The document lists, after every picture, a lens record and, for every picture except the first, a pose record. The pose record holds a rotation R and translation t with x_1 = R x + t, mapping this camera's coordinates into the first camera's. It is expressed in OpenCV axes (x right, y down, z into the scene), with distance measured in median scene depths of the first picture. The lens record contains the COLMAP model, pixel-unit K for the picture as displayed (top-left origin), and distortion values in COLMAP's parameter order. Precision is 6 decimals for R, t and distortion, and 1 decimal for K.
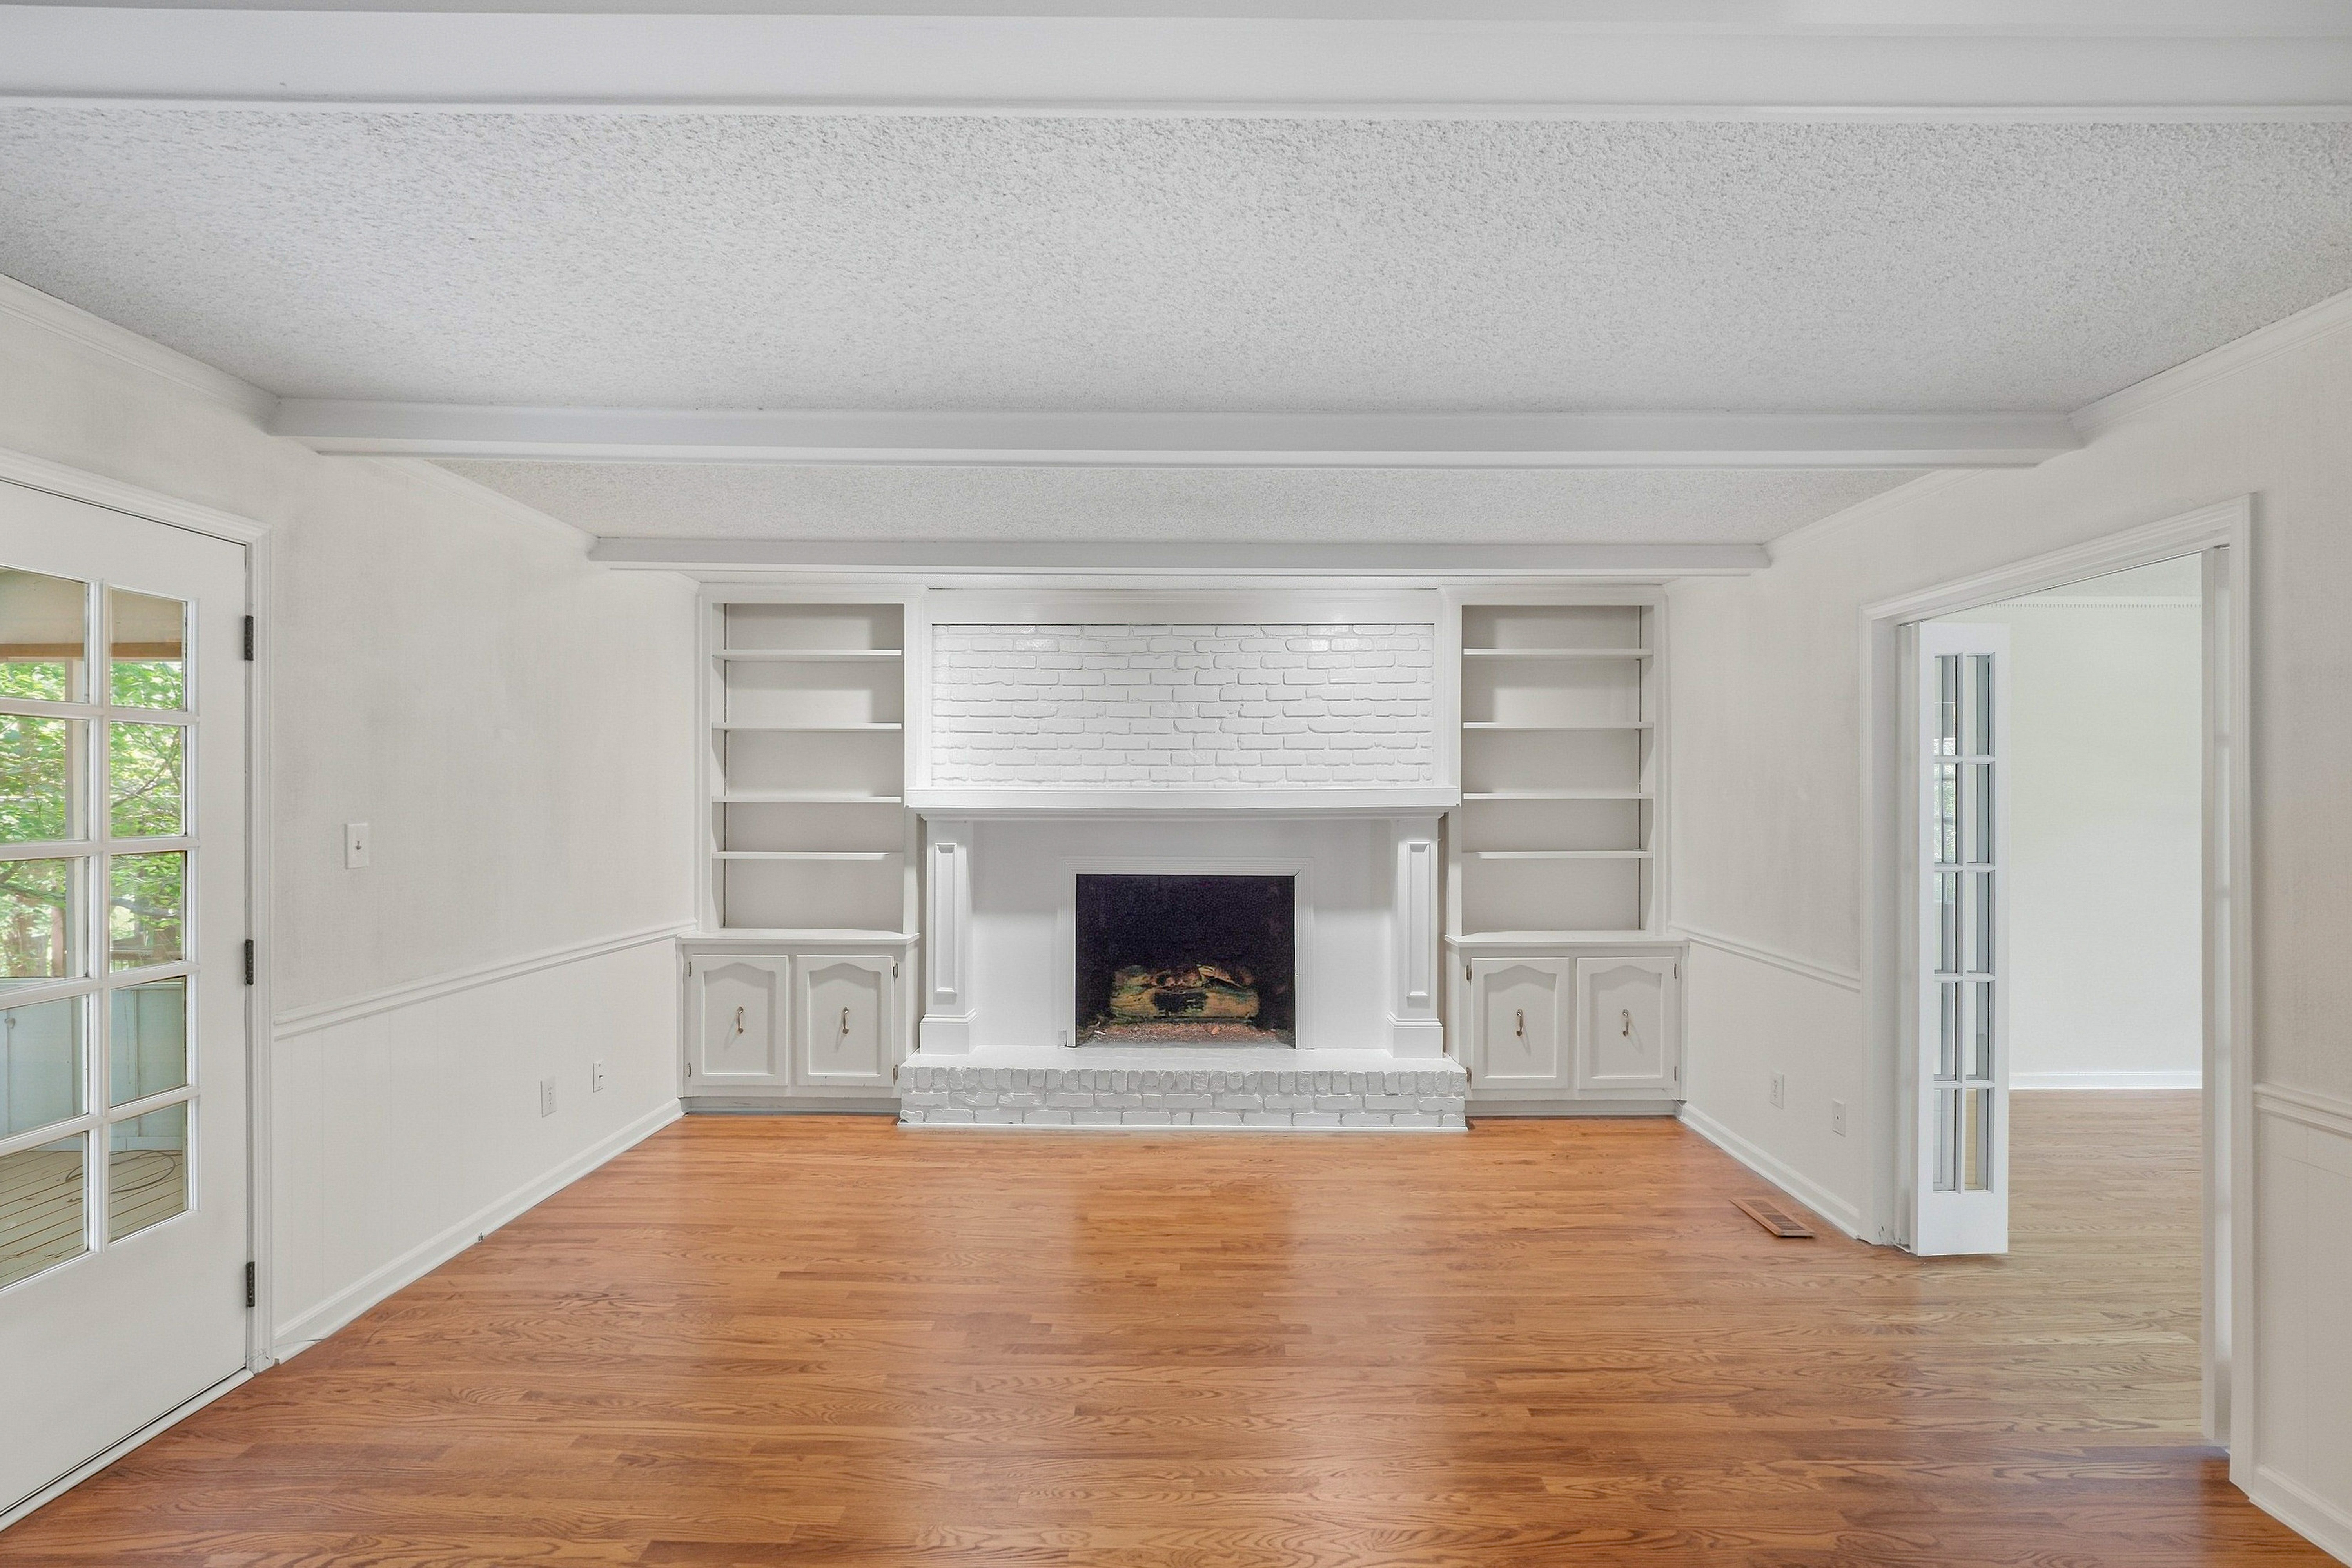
lens RADIAL K [[1106.5, 0, 1177.9], [0, 1106.5, 792.3], [0, 0, 1]] dist [-0.000511, 0.002672]
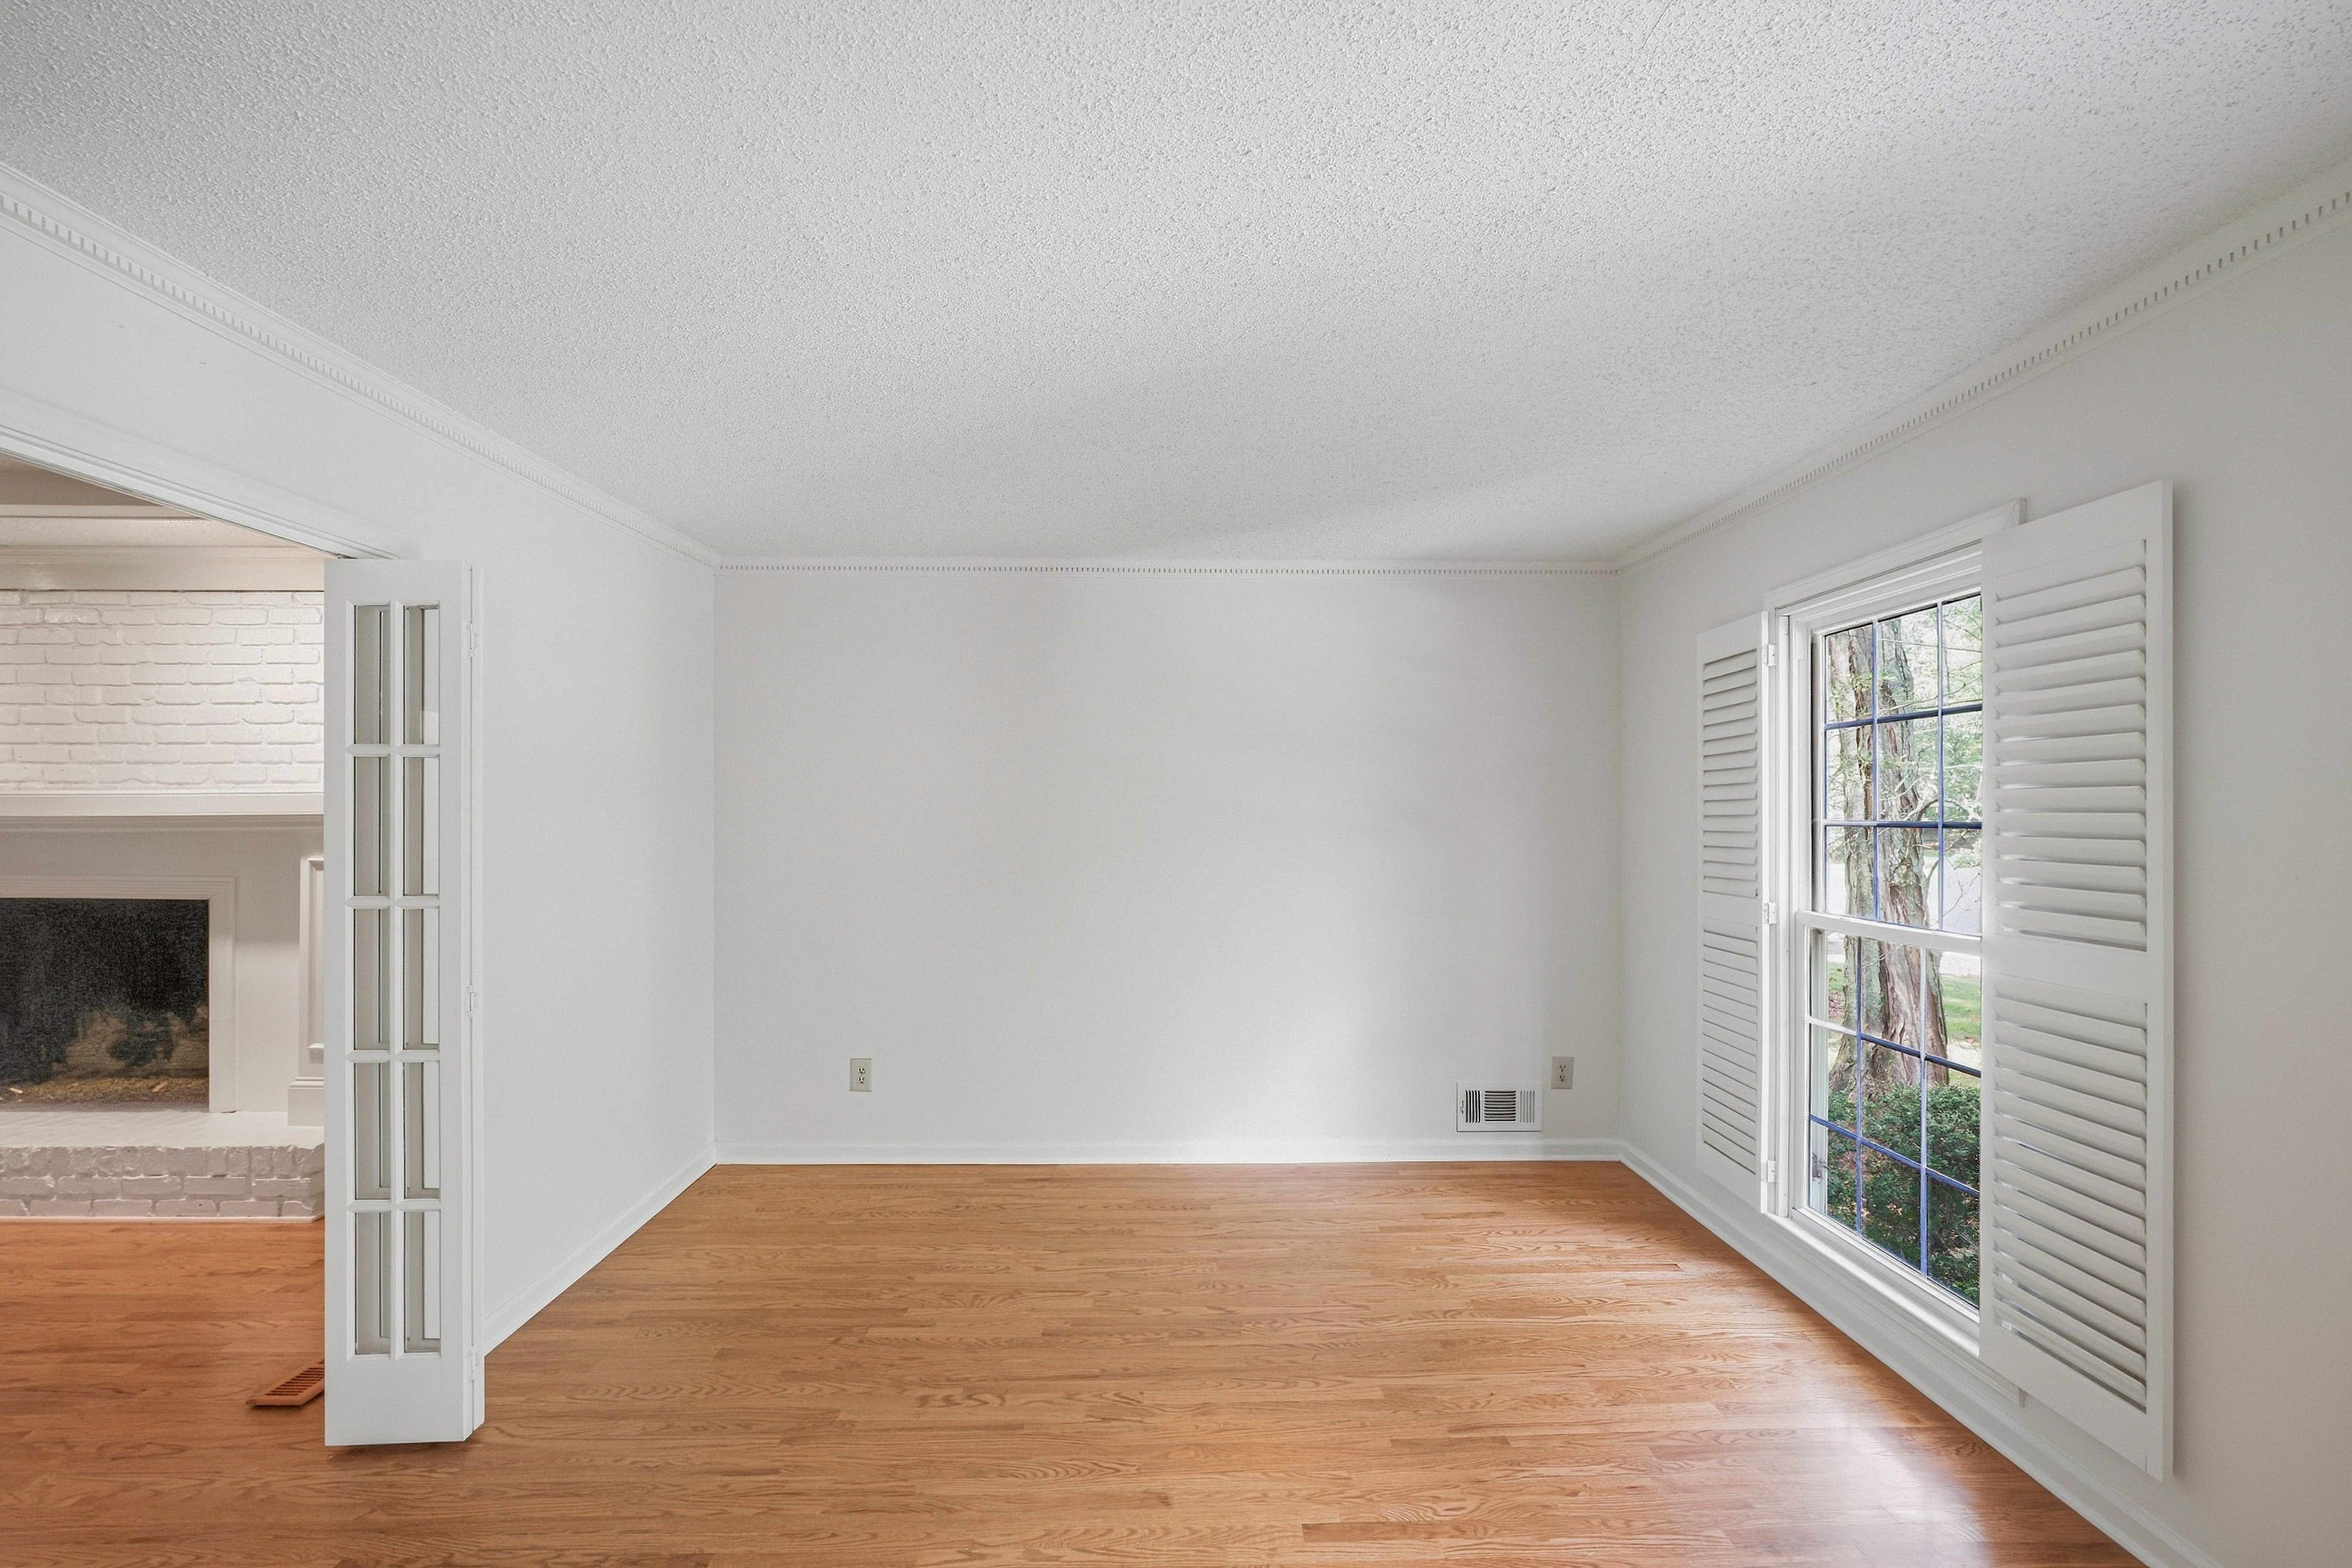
lens RADIAL K [[1106.5, 0, 1171.2], [0, 1106.5, 794.0], [0, 0, 1]] dist [-0.000511, 0.002672]
pose [[0.999945, 0.001910, -0.010301, 0.819117], [-0.001978, 0.999976, -0.006620, 0.002296], [0.010288, 0.006640, 0.999925, 0.193703]]
